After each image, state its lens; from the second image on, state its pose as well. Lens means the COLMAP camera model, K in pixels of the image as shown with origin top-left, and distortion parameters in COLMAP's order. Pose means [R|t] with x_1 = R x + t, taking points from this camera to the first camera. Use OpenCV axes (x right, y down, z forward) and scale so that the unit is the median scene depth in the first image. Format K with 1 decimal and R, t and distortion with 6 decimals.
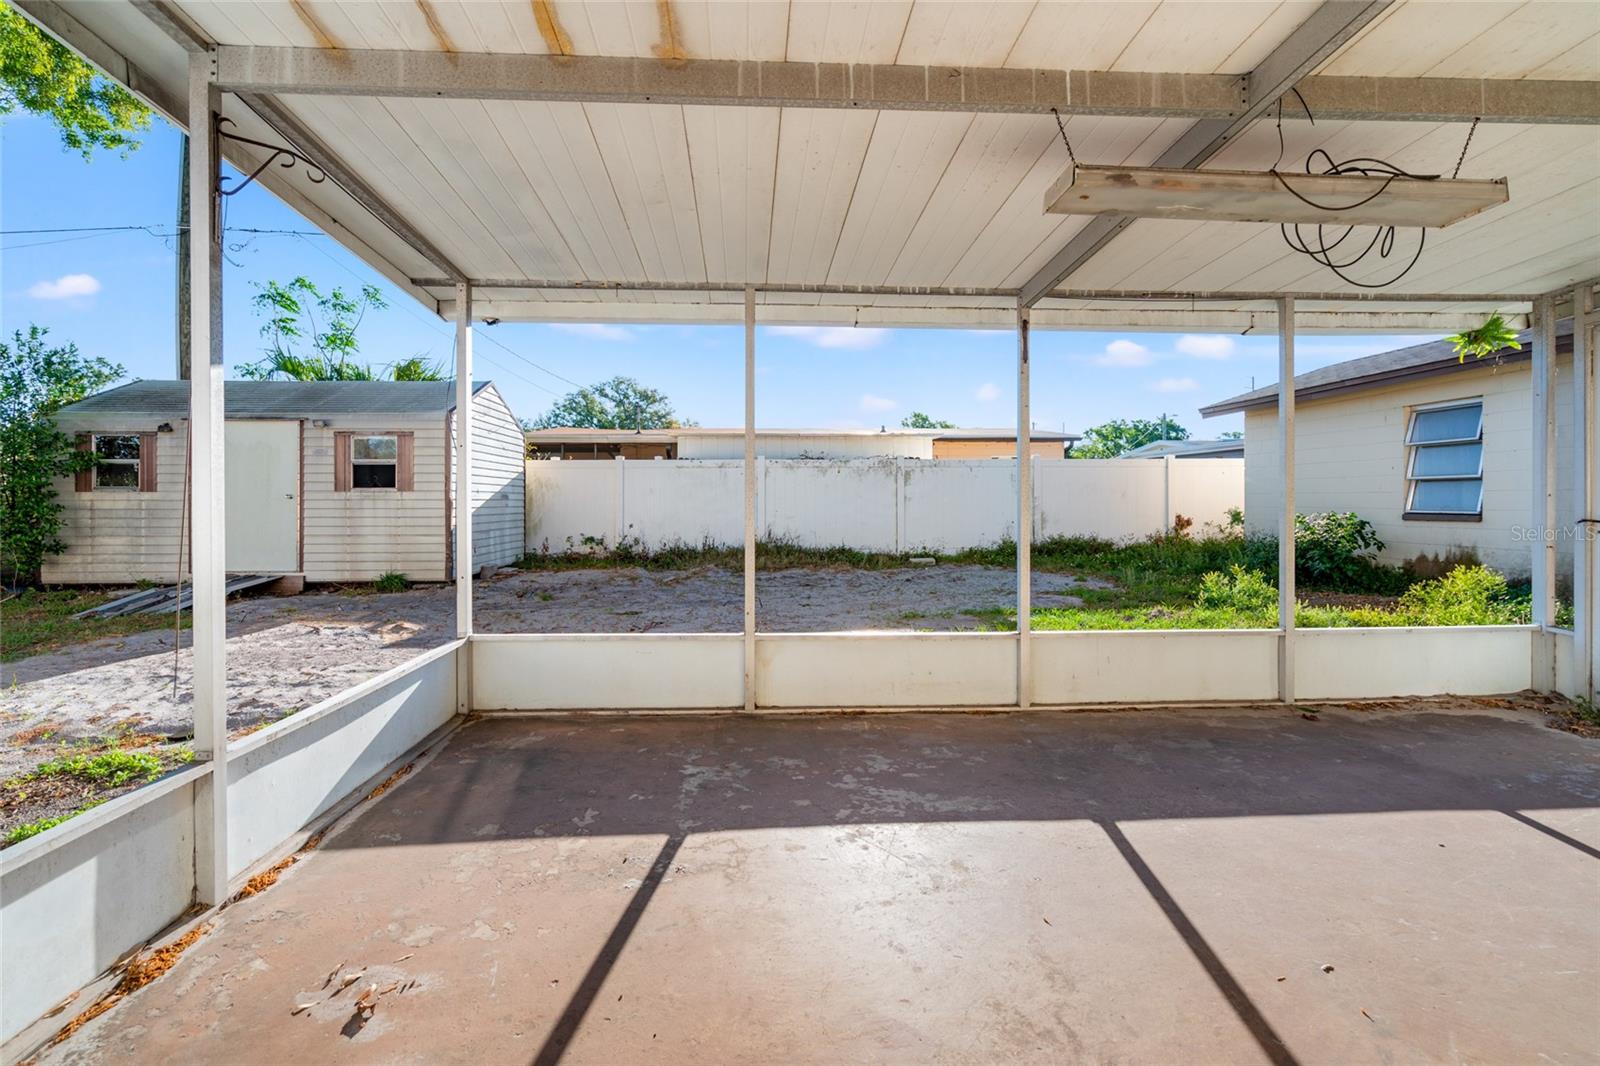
lens RADIAL K [[748.1, 0, 792.1], [0, 748.1, 503.7], [0, 0, 1]] dist [0.001886, 0.001047]
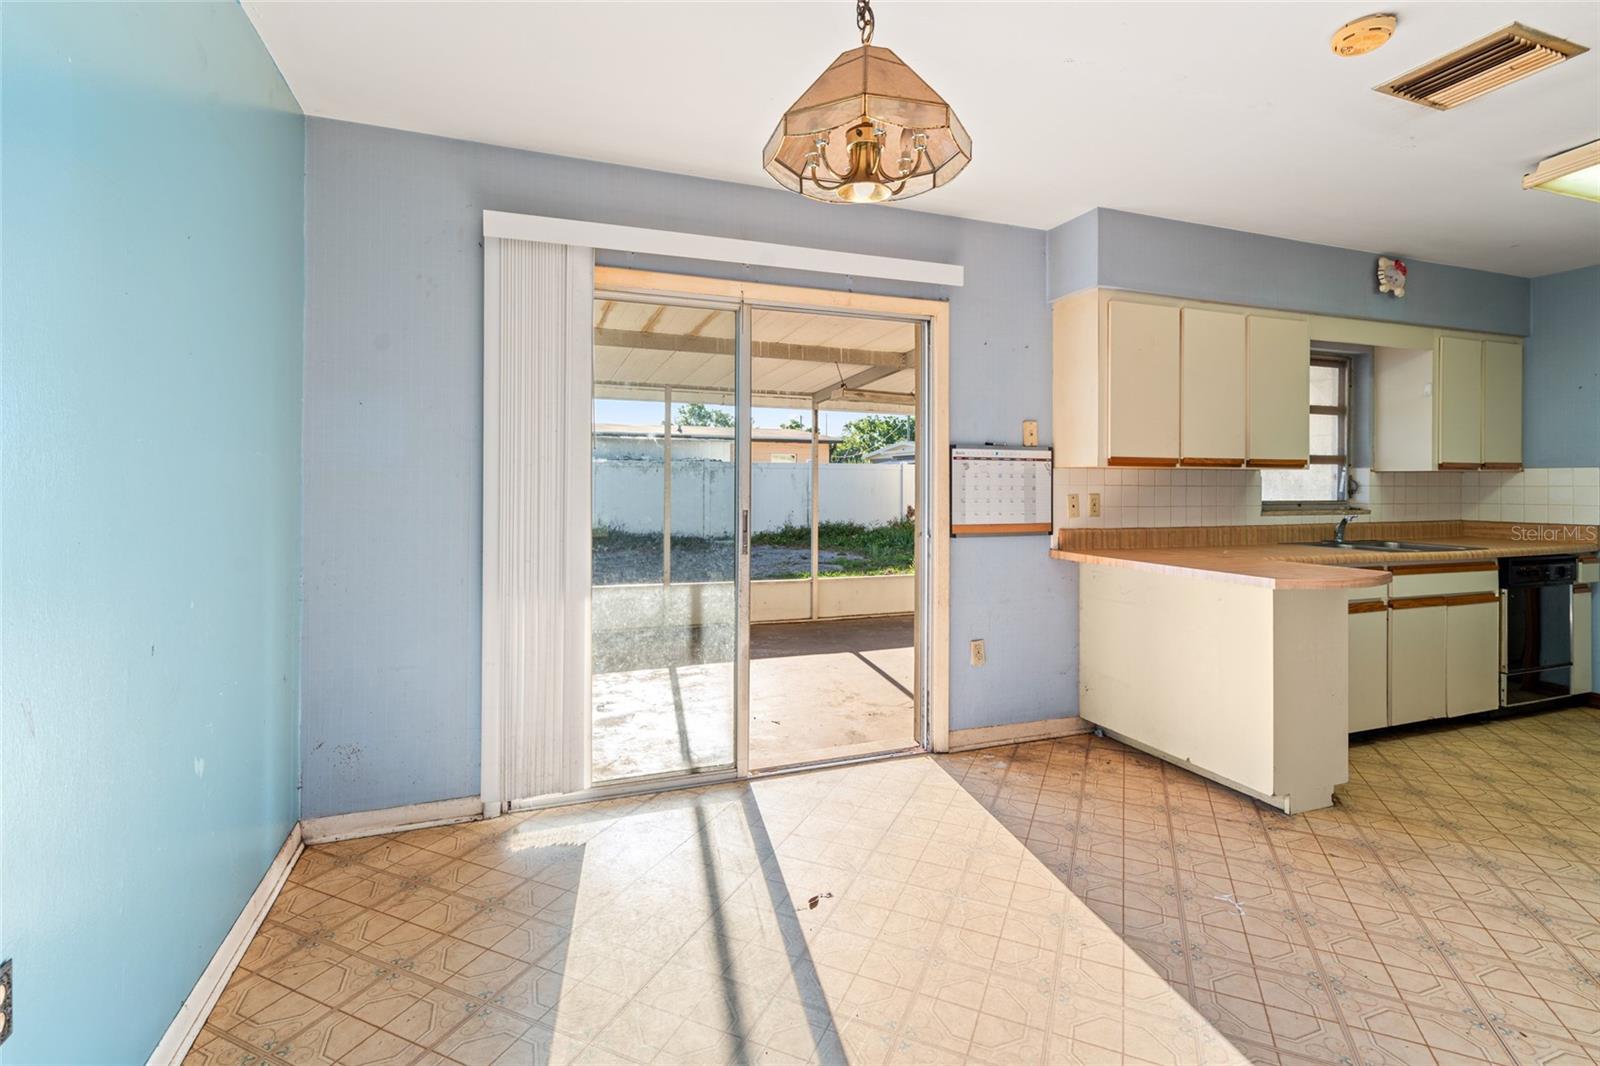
lens RADIAL K [[748.1, 0, 794.4], [0, 748.1, 479.7], [0, 0, 1]] dist [0.001886, 0.001047]
pose [[0.953467, 0.008985, 0.301363, -0.130755], [-0.005768, 0.999917, -0.011562, -0.022023], [-0.301442, 0.009285, 0.953439, -0.328989]]
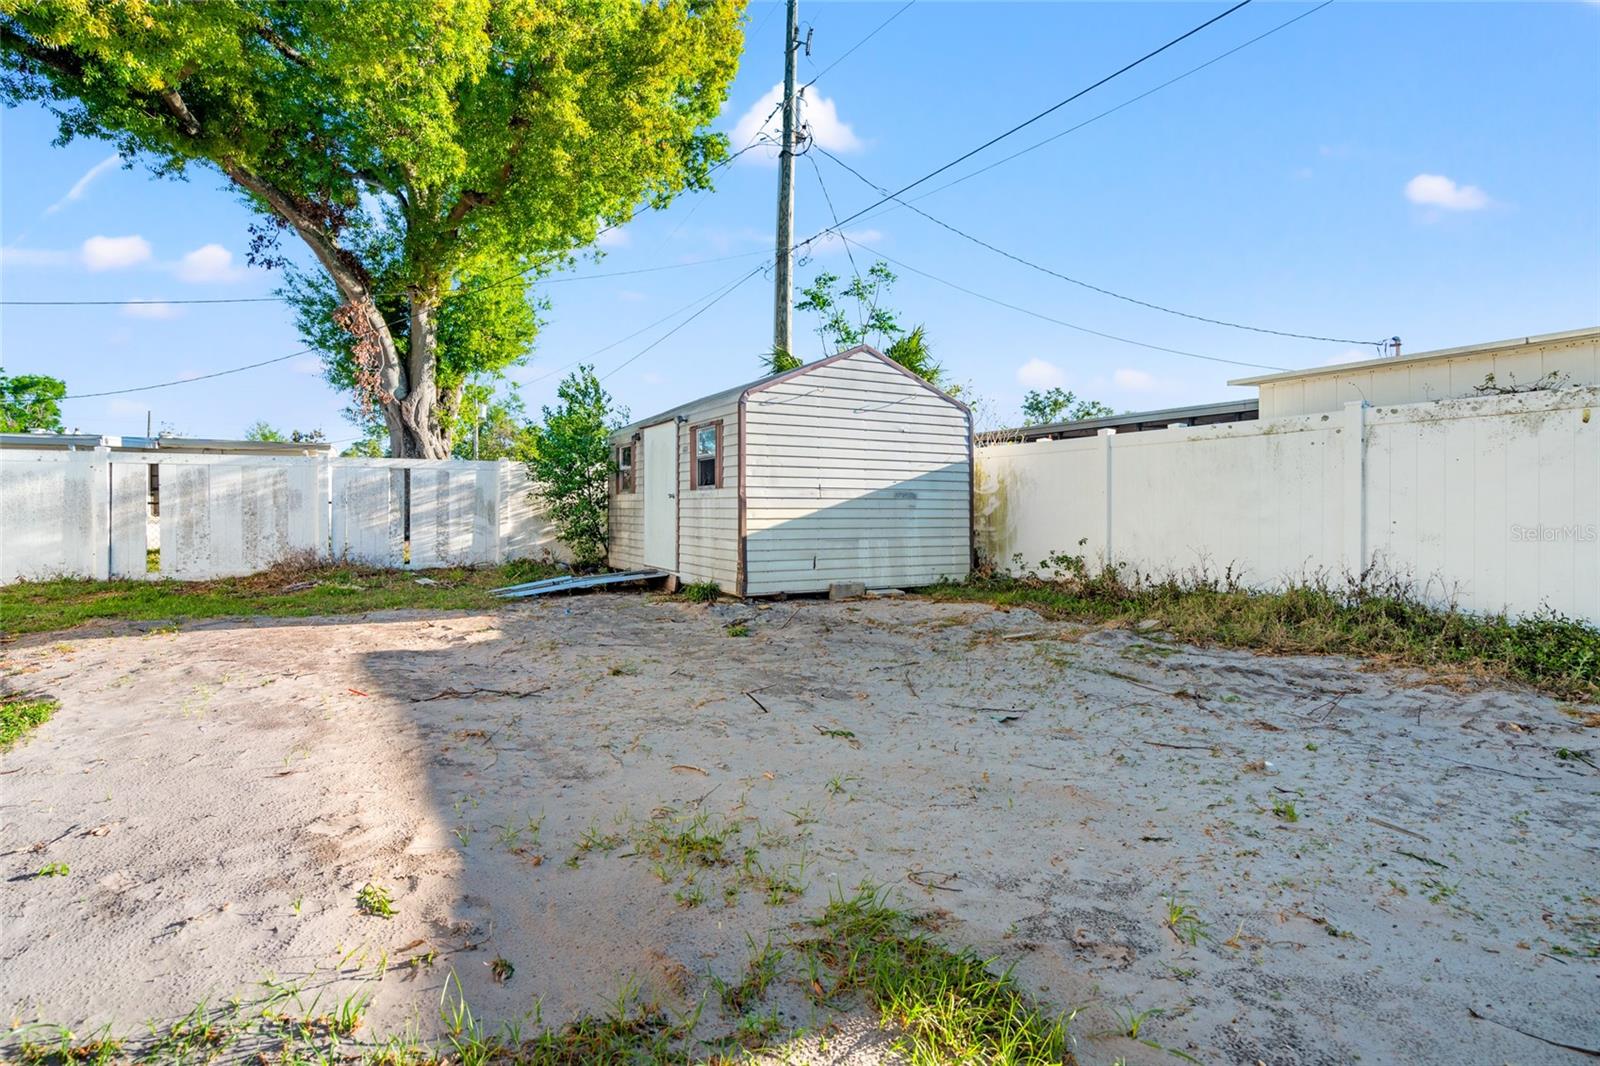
lens RADIAL K [[814.8, 0, 802.6], [0, 814.8, 529.1], [0, 0, 1]] dist [-0.000280, -0.000151]
pose [[0.441935, 0.020589, -0.896811, 0.375559], [-0.004935, 0.999777, 0.020521, 0.010390], [0.897034, -0.004643, 0.441938, 0.653210]]
